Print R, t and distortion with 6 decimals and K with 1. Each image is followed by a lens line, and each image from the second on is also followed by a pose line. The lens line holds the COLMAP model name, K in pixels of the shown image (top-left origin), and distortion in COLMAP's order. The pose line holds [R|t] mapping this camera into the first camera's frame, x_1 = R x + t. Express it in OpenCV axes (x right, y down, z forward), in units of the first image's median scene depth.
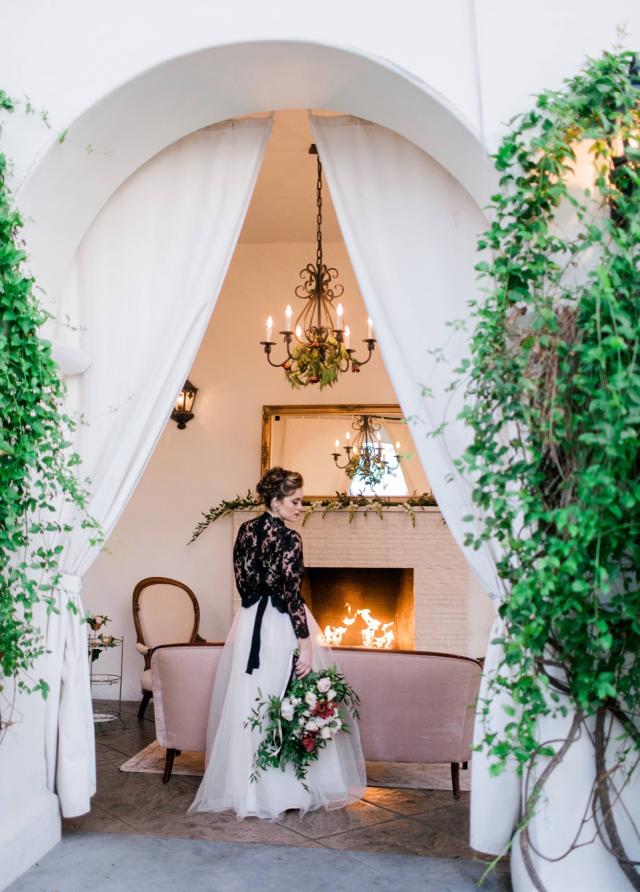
lens RADIAL K [[1030.2, 0, 320.7], [0, 1030.2, 508.2], [0, 0, 1]] dist [0.195311, 0.003910]
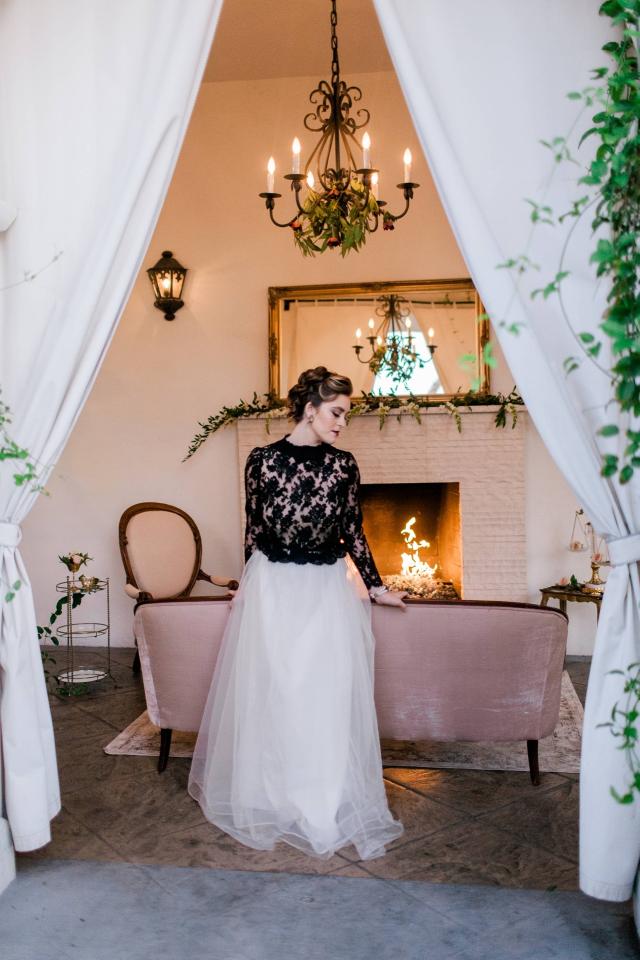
lens RADIAL K [[978.0, 0, 322.7], [0, 978.0, 495.0], [0, 0, 1]] dist [0.057958, -0.000220]
pose [[0.999421, -0.031740, -0.012267, -0.011171], [0.032716, 0.995410, 0.089939, -0.006315], [0.009356, -0.090288, 0.995872, 0.277108]]
